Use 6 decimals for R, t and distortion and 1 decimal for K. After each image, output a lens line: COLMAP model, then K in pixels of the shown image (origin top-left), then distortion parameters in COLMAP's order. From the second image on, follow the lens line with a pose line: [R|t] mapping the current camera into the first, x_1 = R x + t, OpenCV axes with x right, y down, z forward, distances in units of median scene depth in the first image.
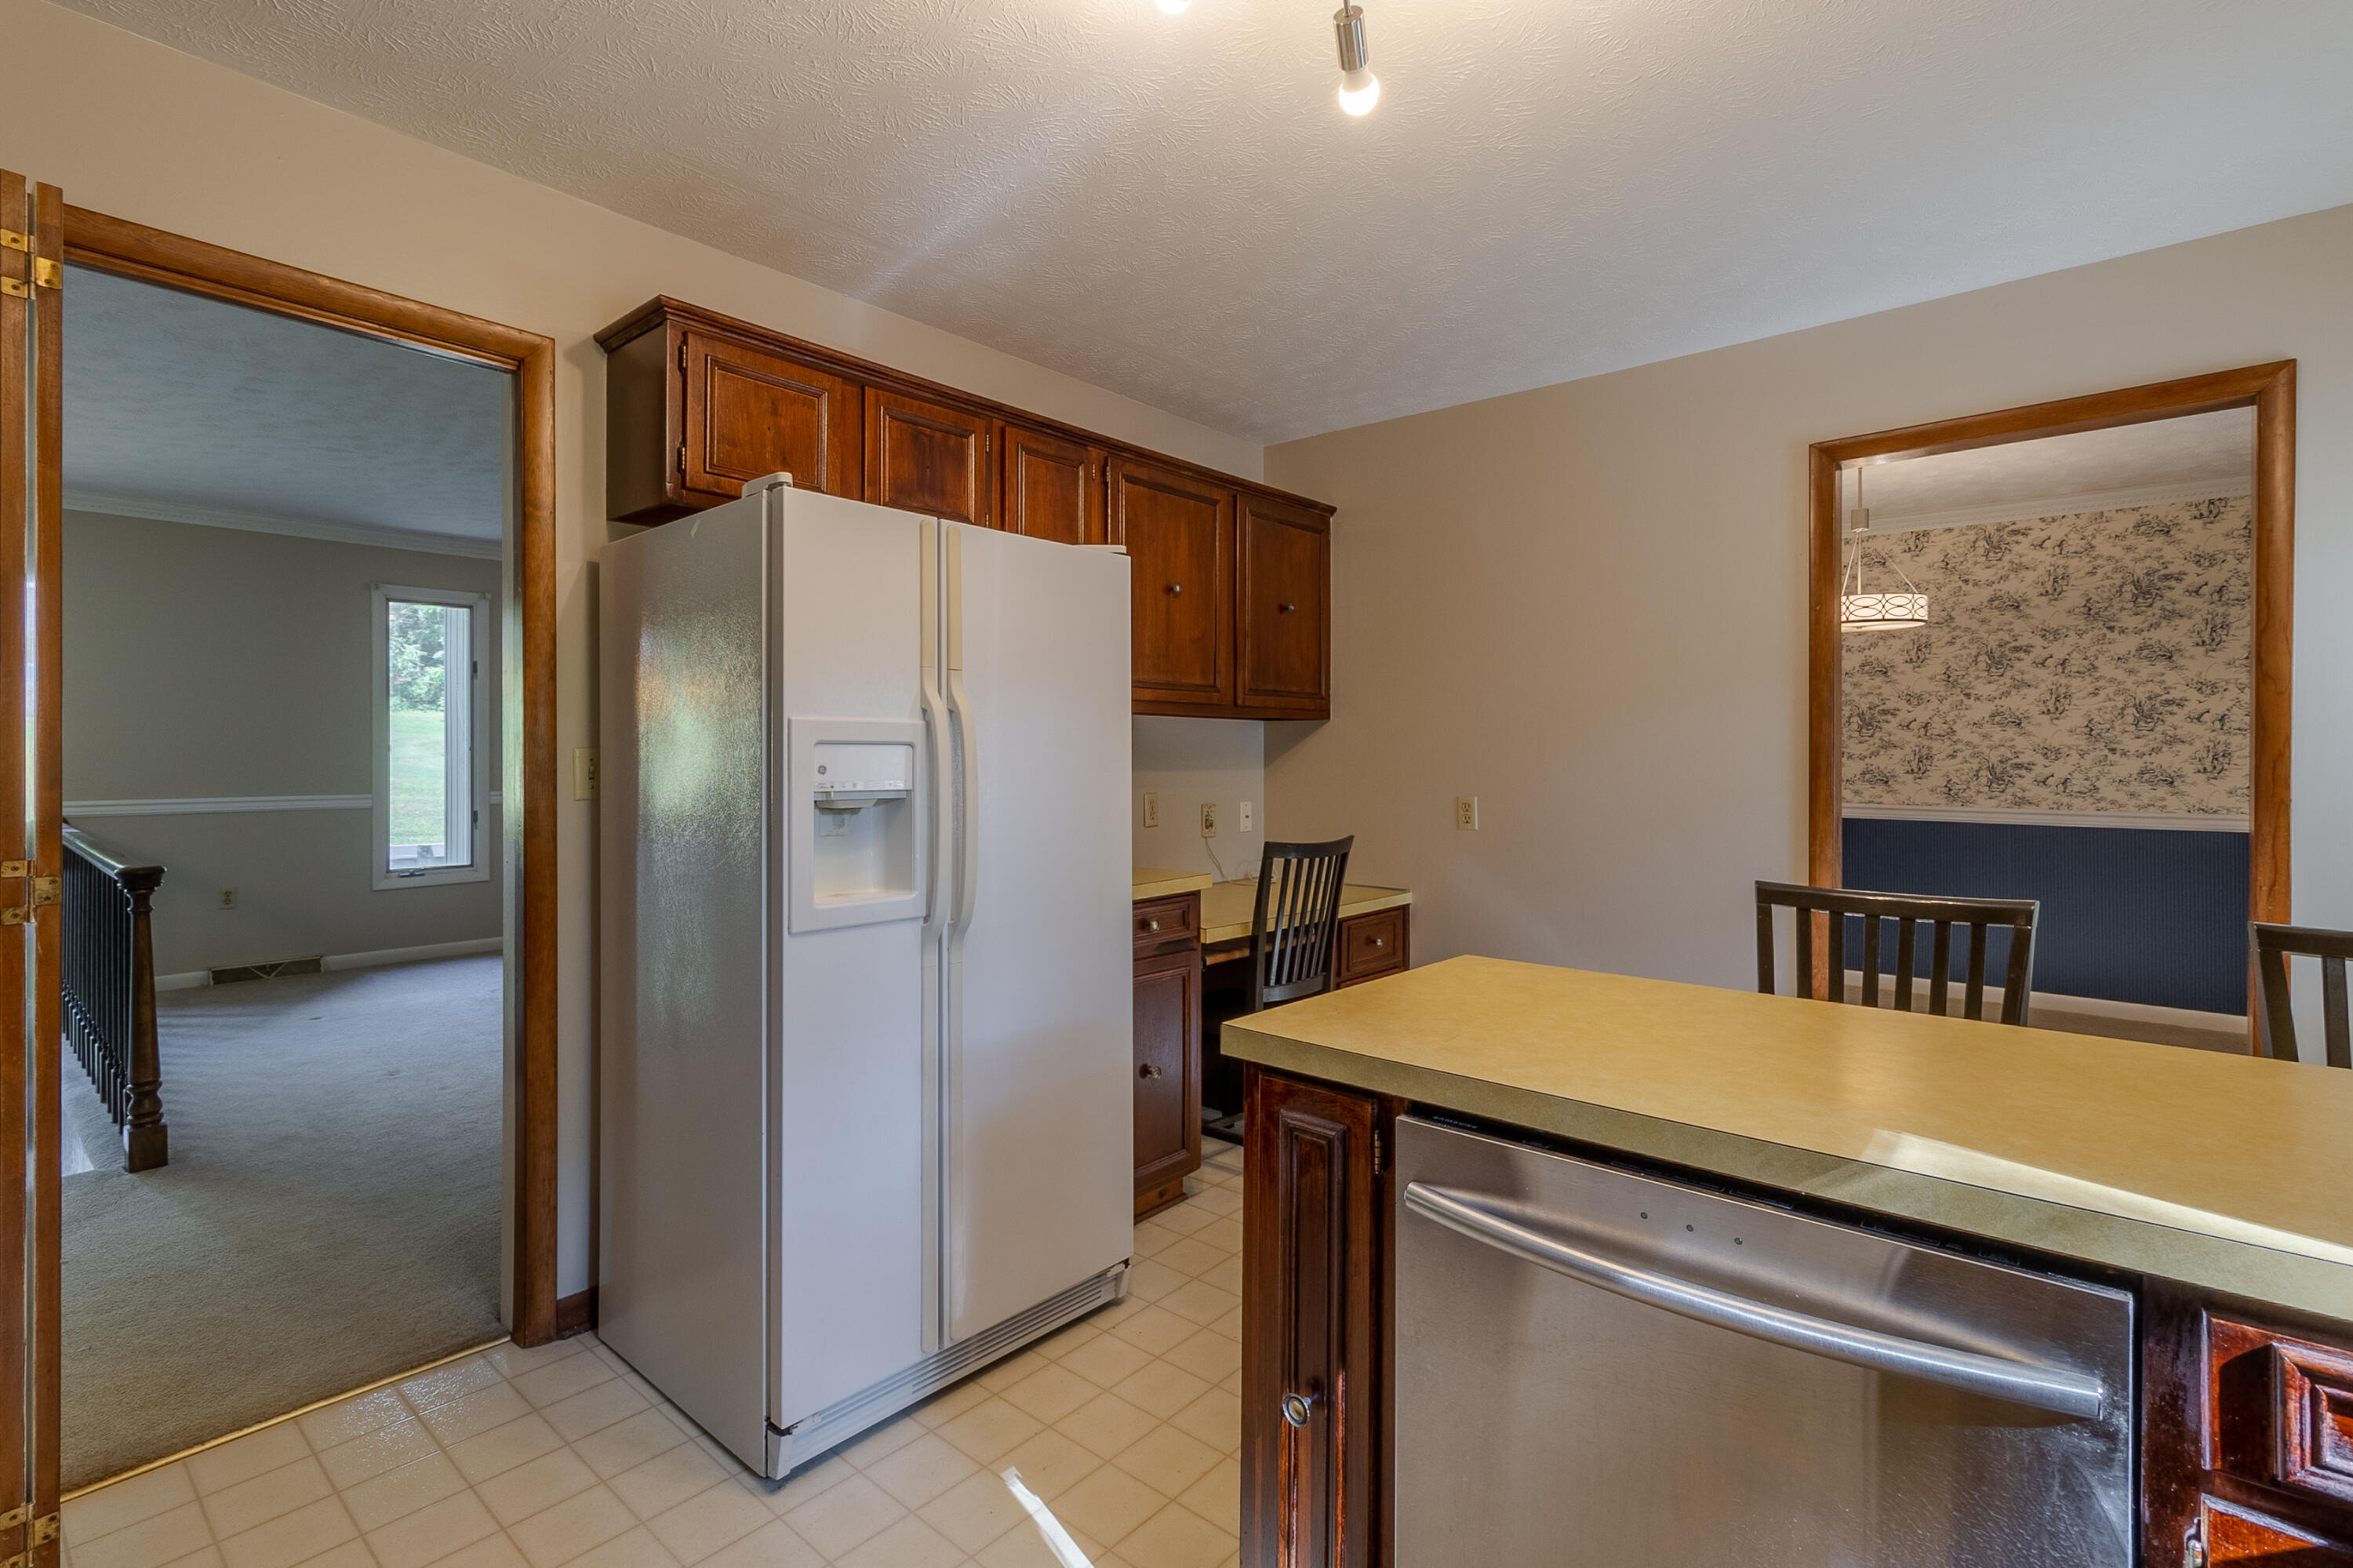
lens RADIAL K [[1080.7, 0, 1181.2], [0, 1080.7, 761.0], [0, 0, 1]] dist [-0.001389, 0.002384]
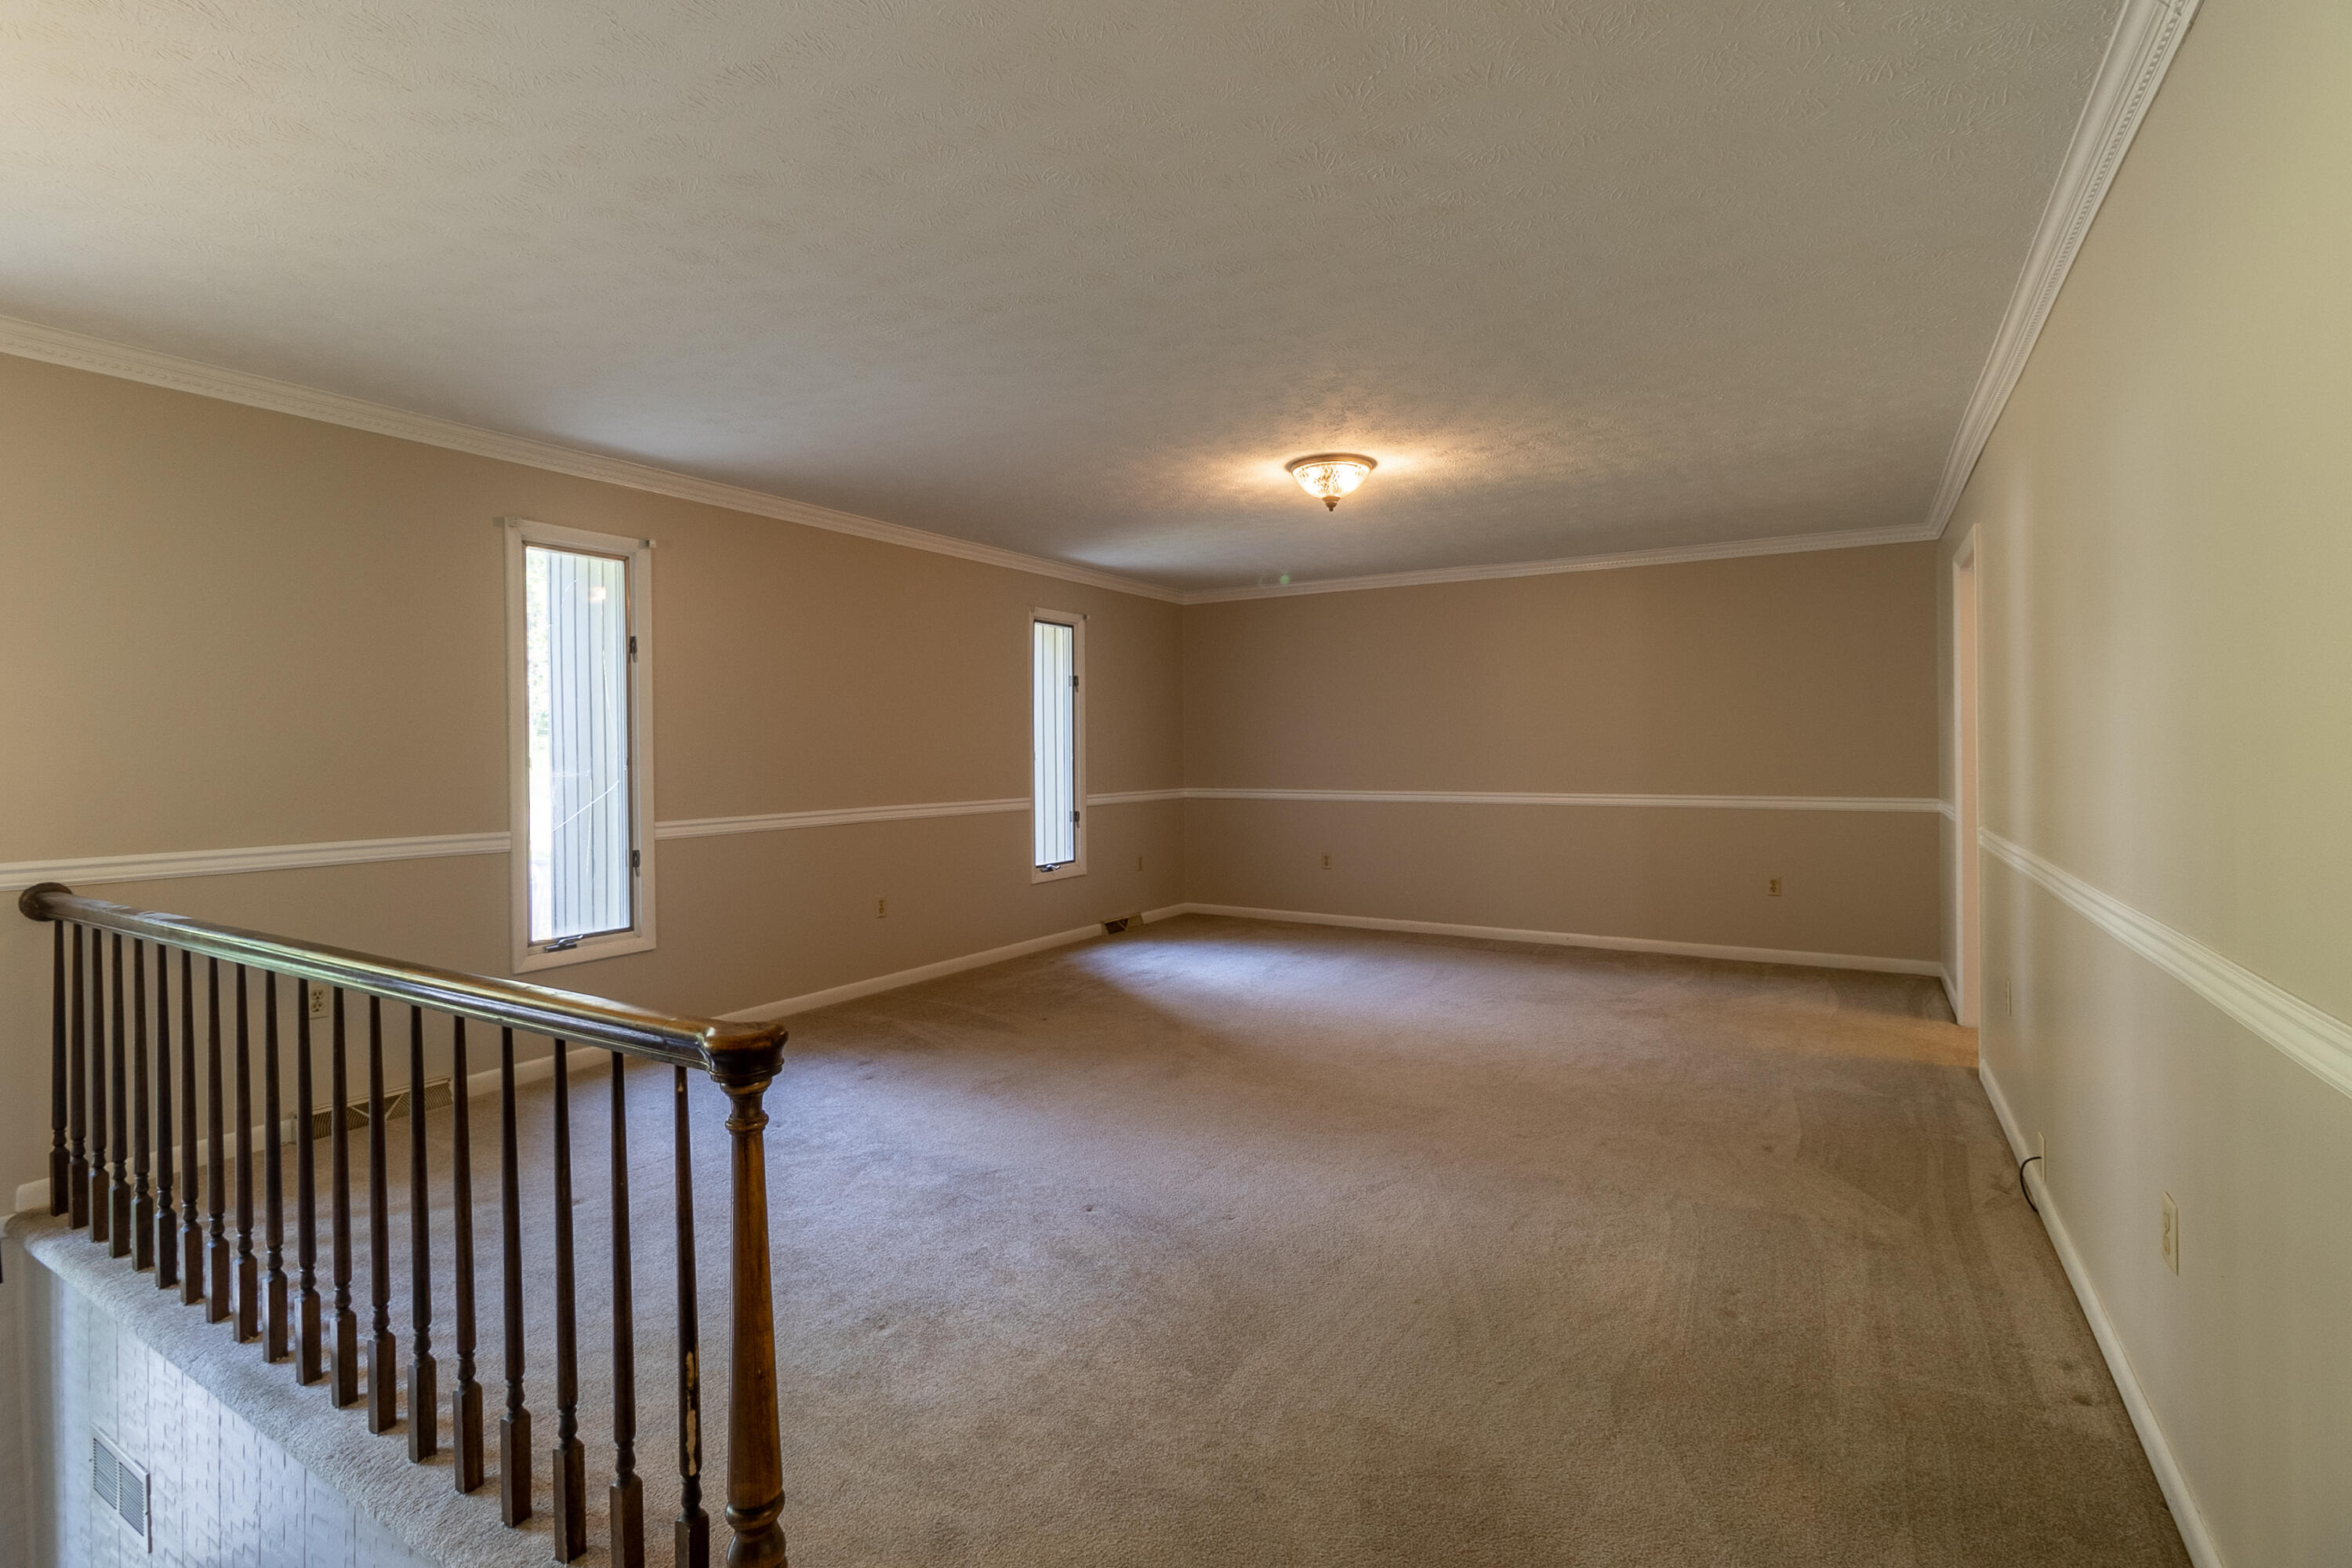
lens RADIAL K [[1080.2, 0, 1168.7], [0, 1080.2, 766.8], [0, 0, 1]] dist [-0.001389, 0.002384]
pose [[0.988172, -0.009032, 0.153083, -0.441345], [0.008791, 0.999959, 0.002249, -0.006915], [-0.153097, -0.000877, 0.988211, 0.269703]]
